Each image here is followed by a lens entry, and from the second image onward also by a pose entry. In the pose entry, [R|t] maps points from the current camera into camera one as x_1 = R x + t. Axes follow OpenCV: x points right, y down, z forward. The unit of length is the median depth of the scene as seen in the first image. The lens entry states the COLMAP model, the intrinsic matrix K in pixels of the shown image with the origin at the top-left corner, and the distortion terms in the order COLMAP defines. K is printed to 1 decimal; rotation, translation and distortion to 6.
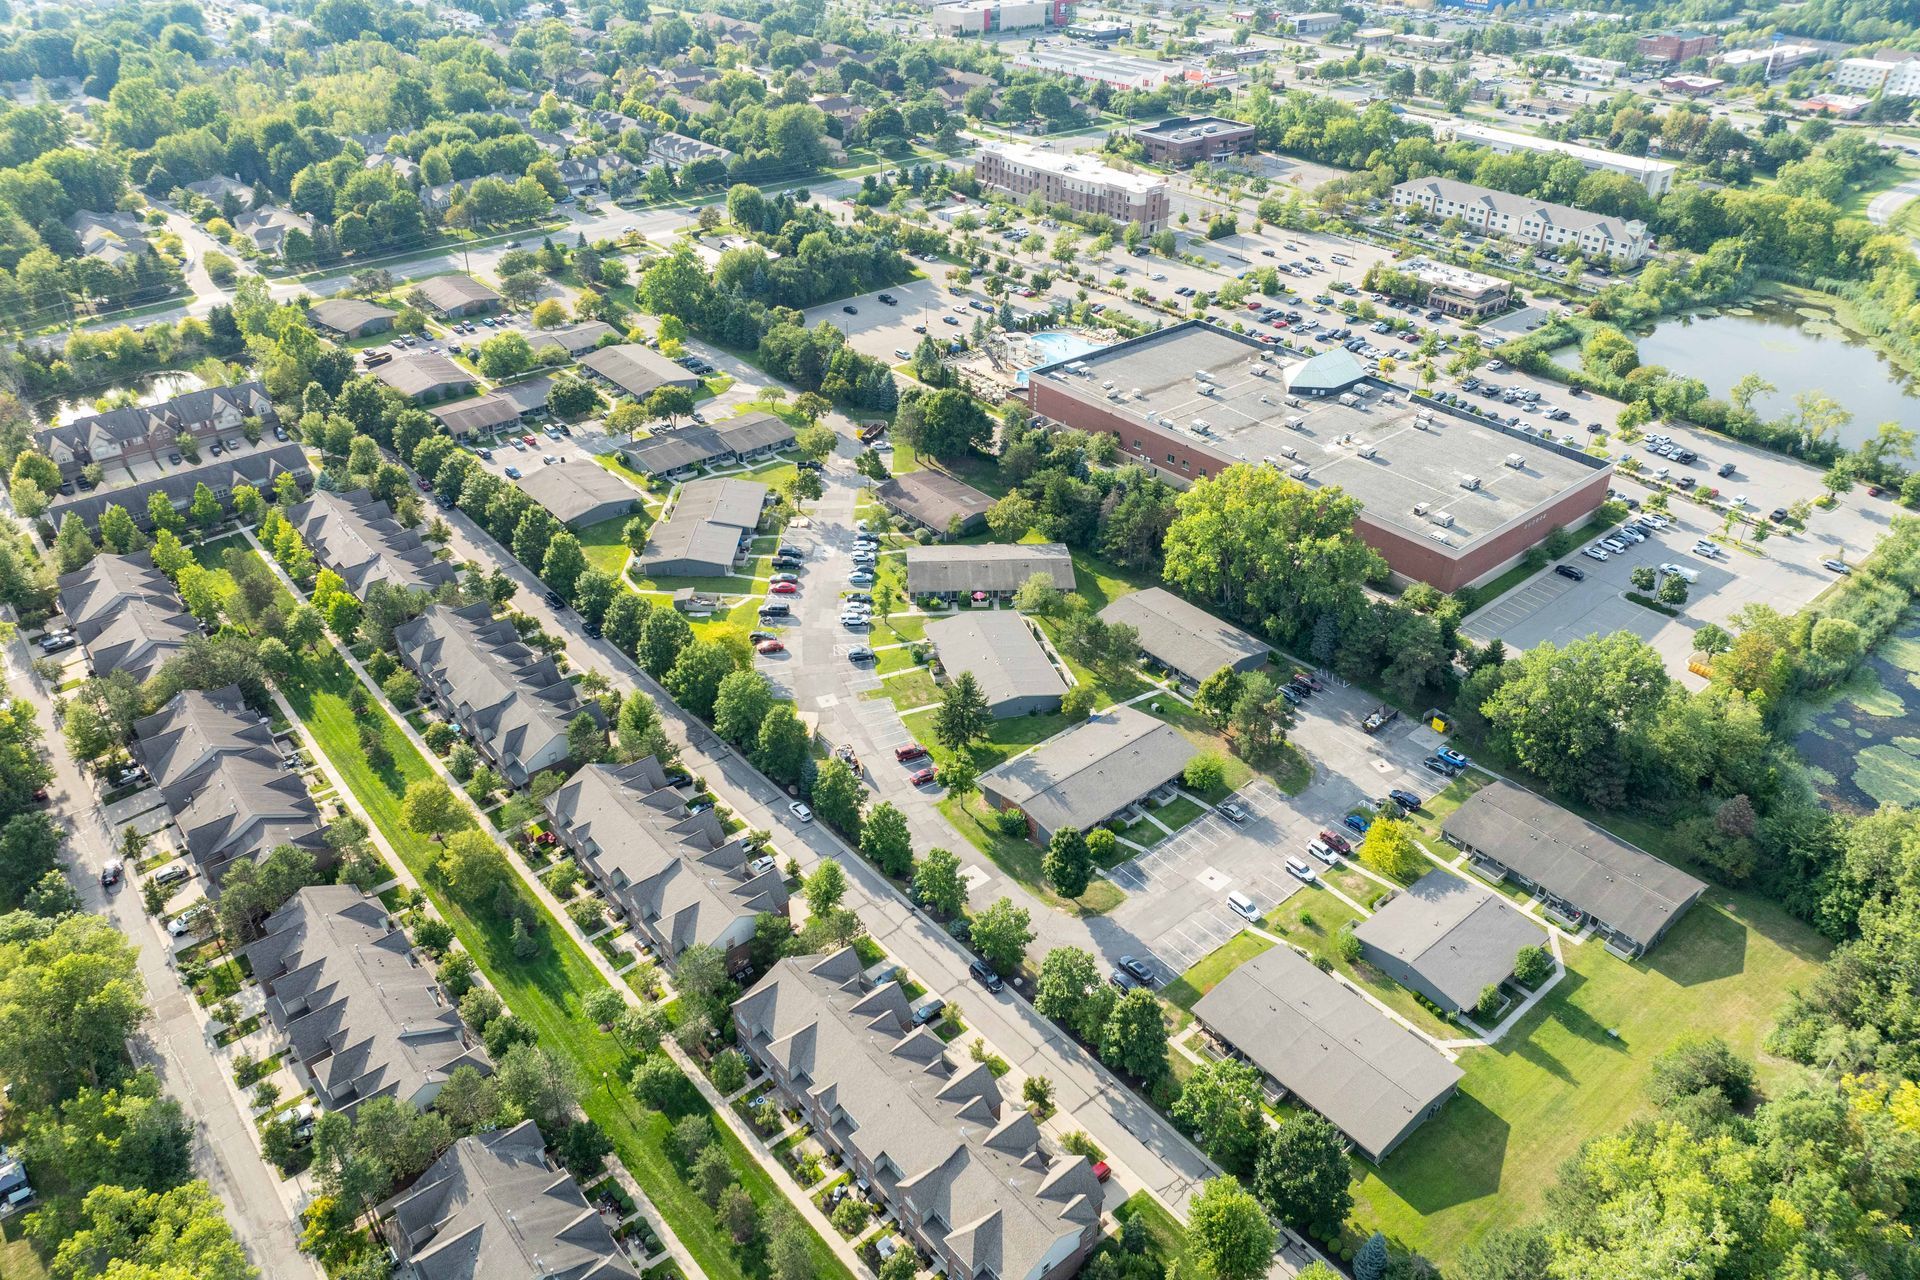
lens RADIAL K [[1351.4, 0, 978.8], [0, 1351.4, 633.0], [0, 0, 1]] dist [-0.052091, 0.025893]
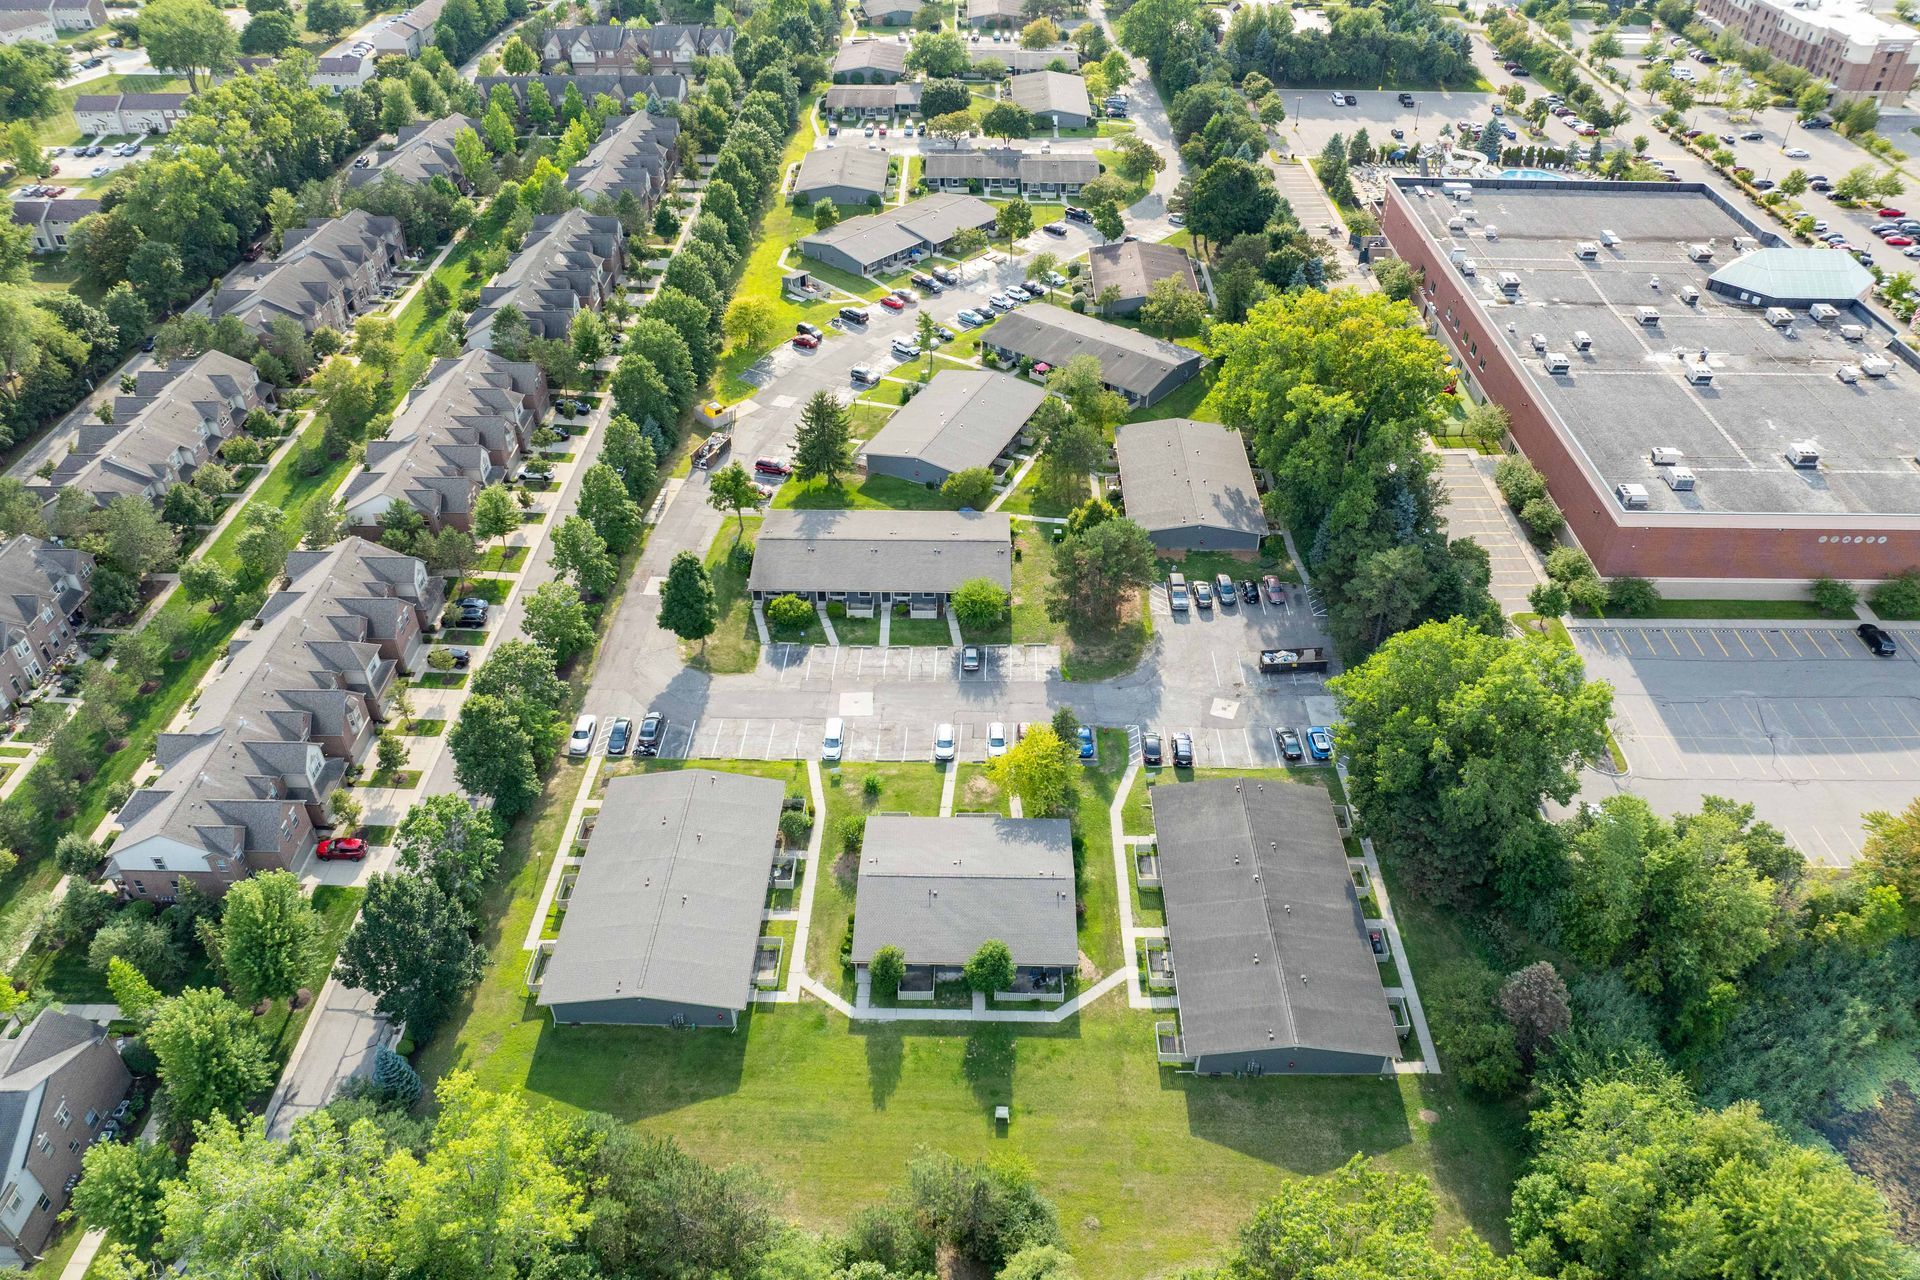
lens RADIAL K [[1351.4, 0, 970.1], [0, 1351.4, 637.8], [0, 0, 1]] dist [-0.052091, 0.025893]
pose [[0.750800, 0.398309, -0.526925, 0.515197], [-0.345570, 0.916710, 0.200559, -0.028153], [0.562922, 0.031509, 0.825909, 0.315354]]
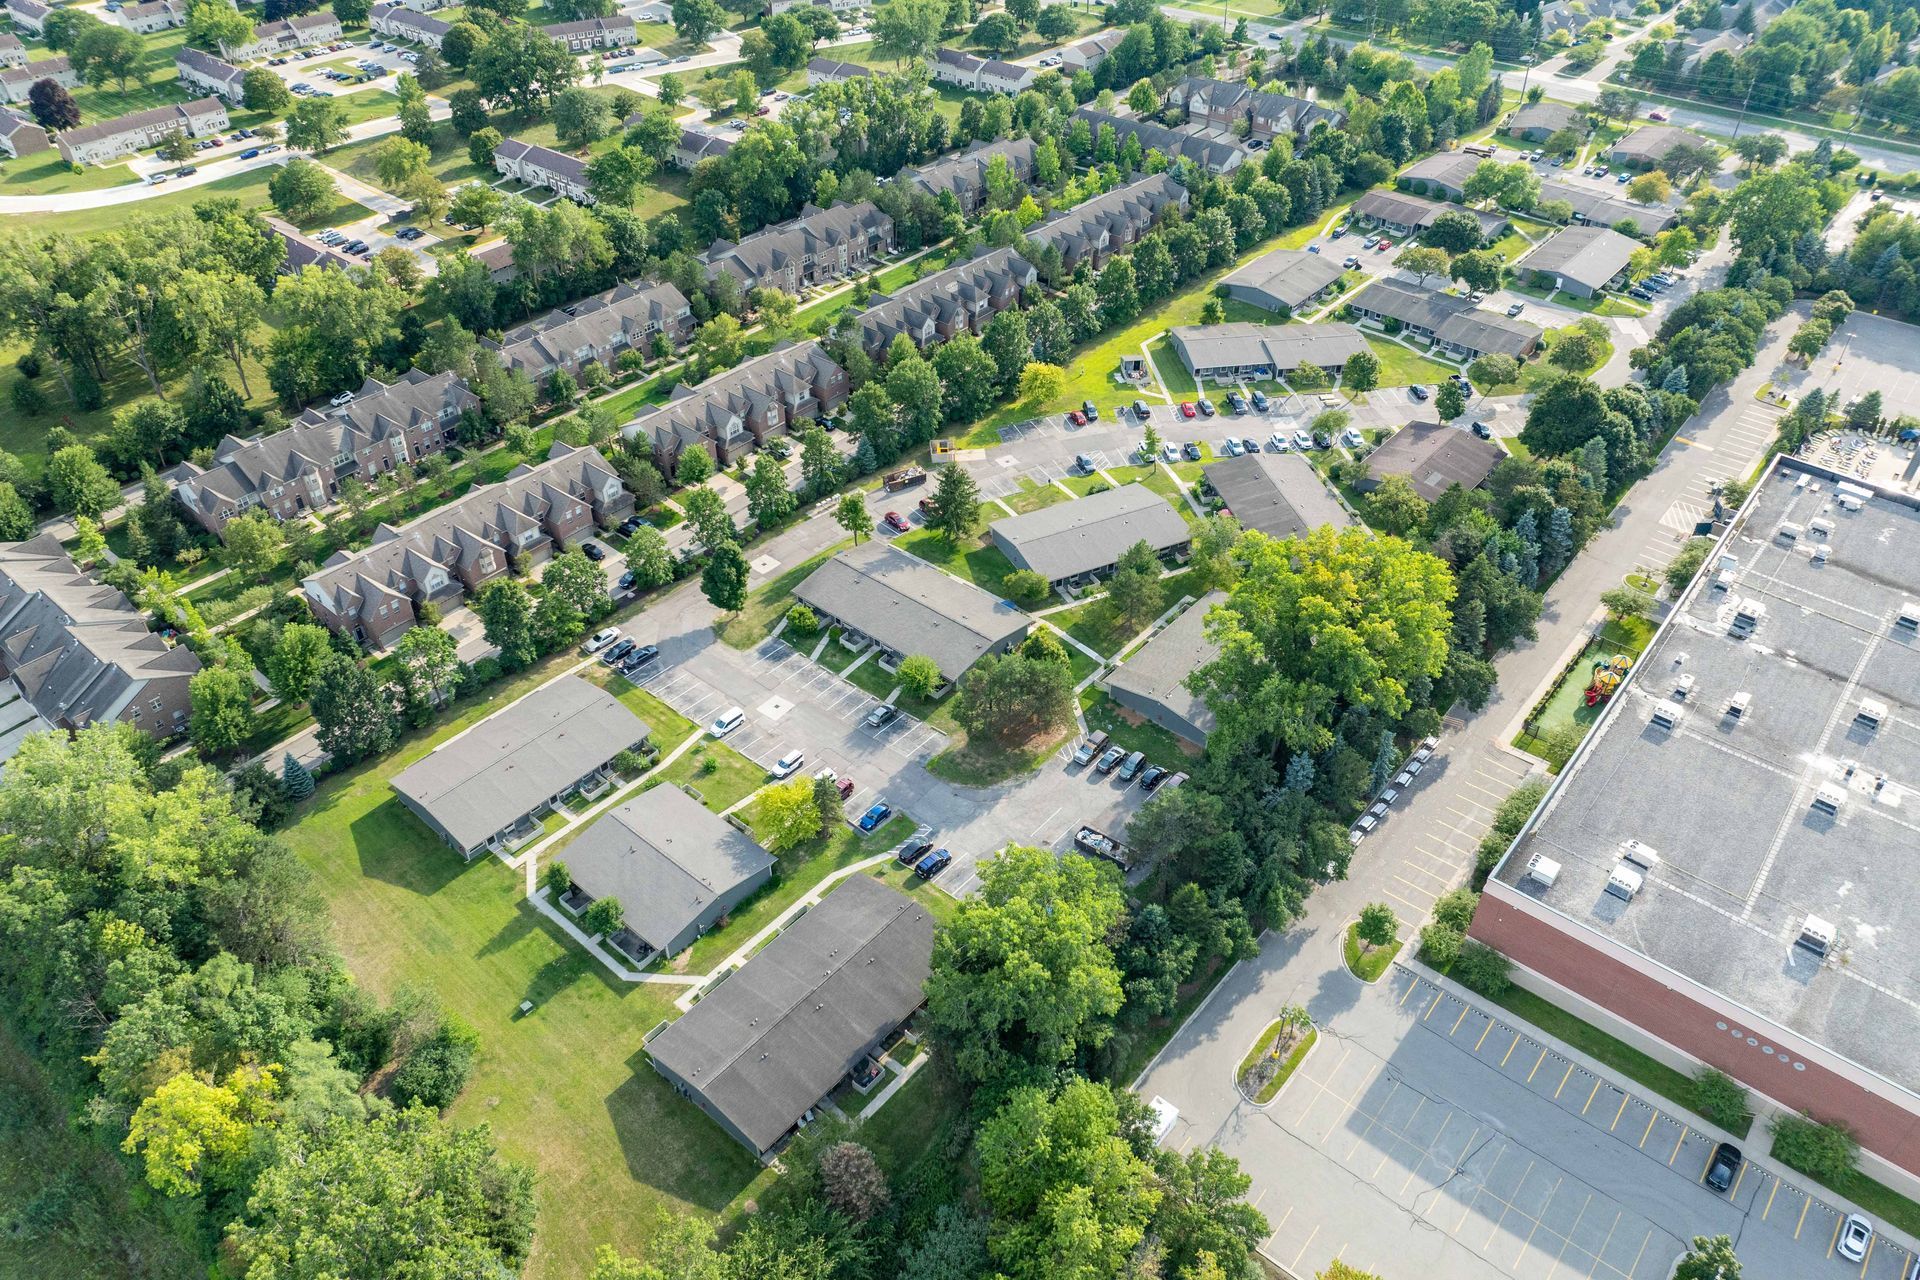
lens RADIAL K [[1351.4, 0, 977.7], [0, 1351.4, 638.6], [0, 0, 1]] dist [-0.052091, 0.025893]
pose [[0.160105, 0.606667, -0.778666, 0.758001], [-0.525267, 0.720244, 0.453148, -0.302243], [0.835740, 0.336457, 0.433977, 0.563784]]
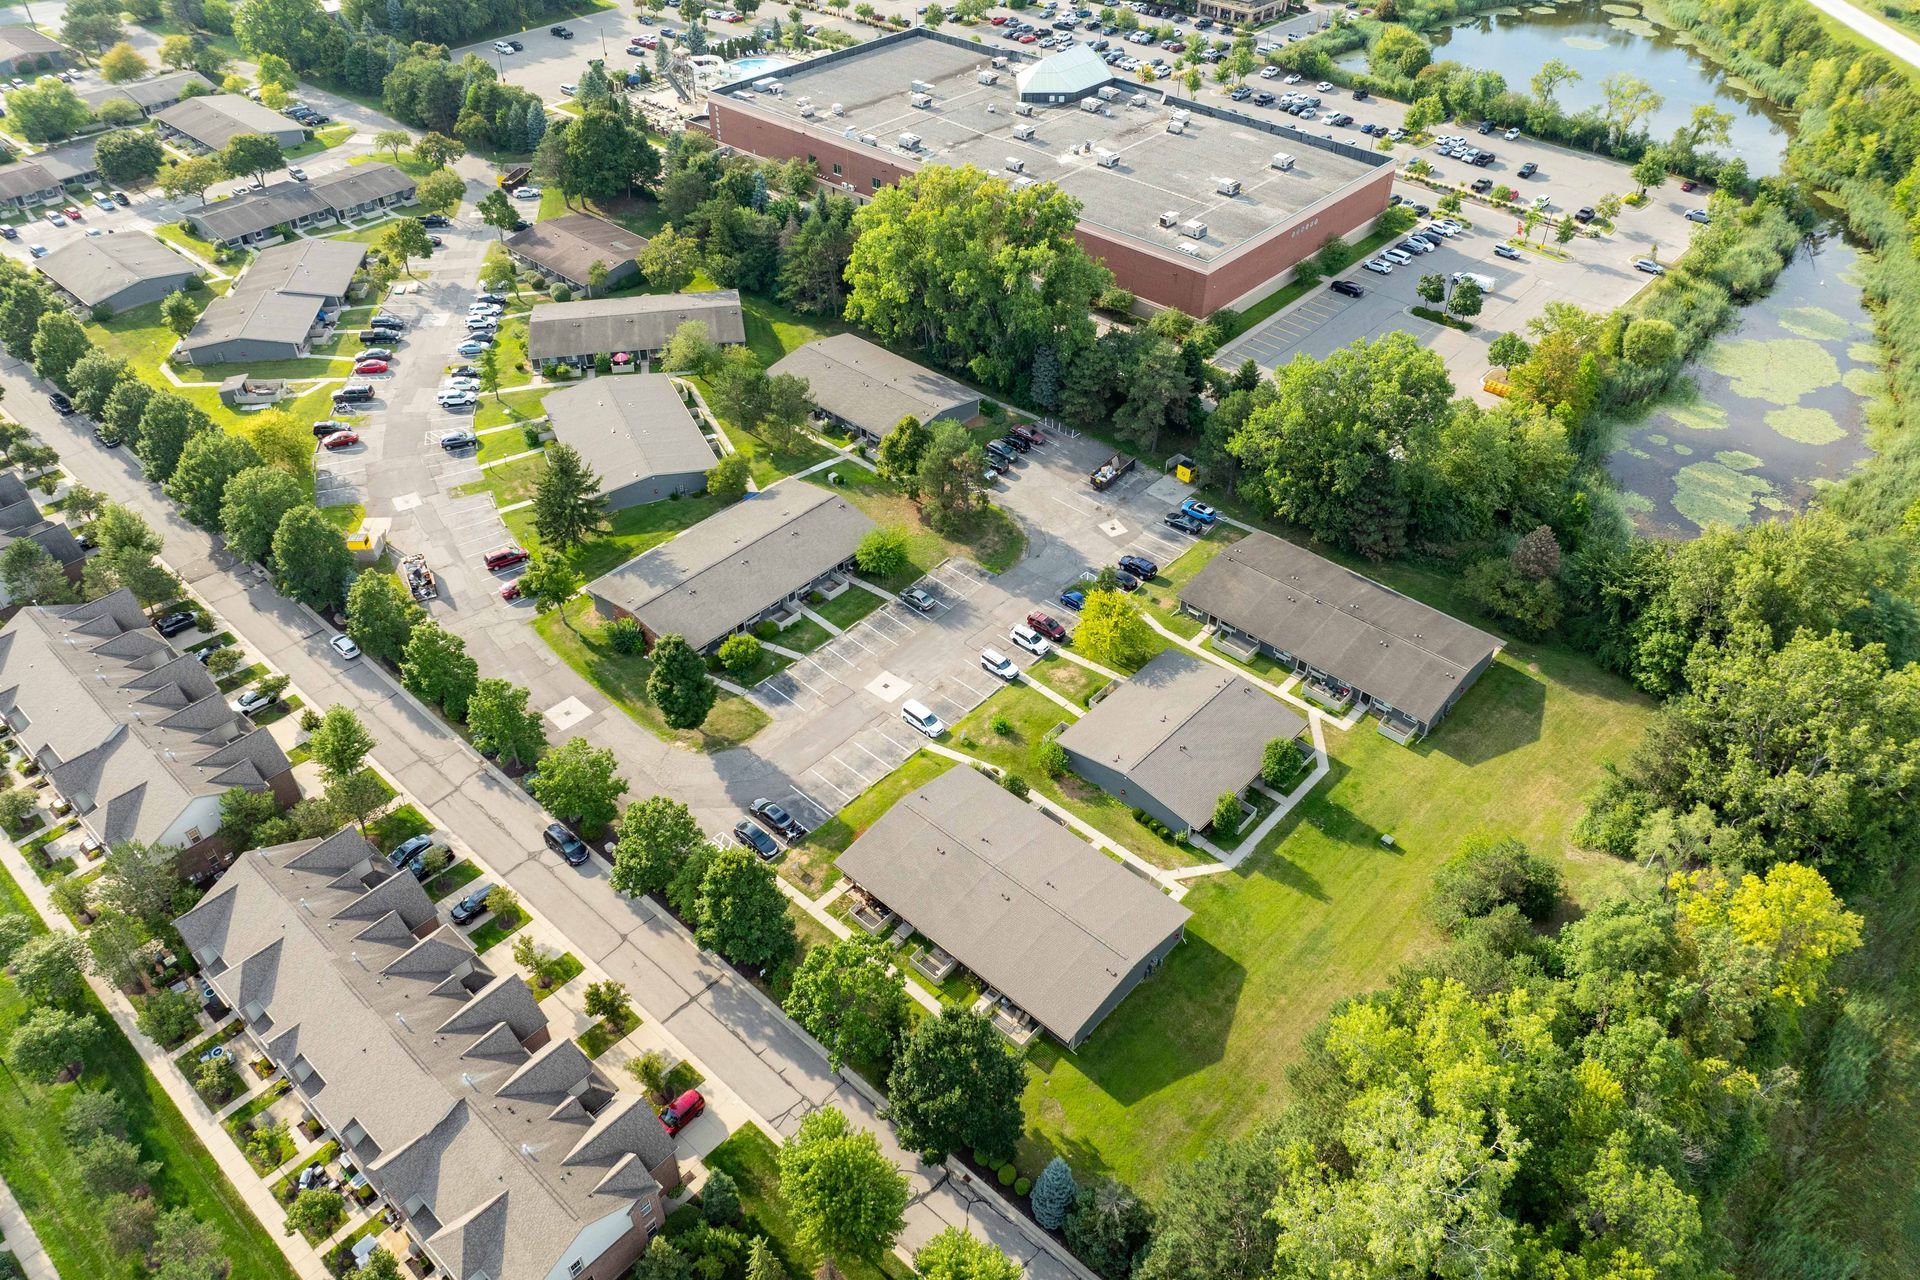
lens RADIAL K [[1351.4, 0, 975.8], [0, 1351.4, 628.9], [0, 0, 1]] dist [-0.052091, 0.025893]
pose [[0.991054, -0.084811, 0.103051, 0.121685], [0.070568, 0.988361, 0.134765, 0.041275], [-0.113281, -0.126288, 0.985504, 0.196546]]
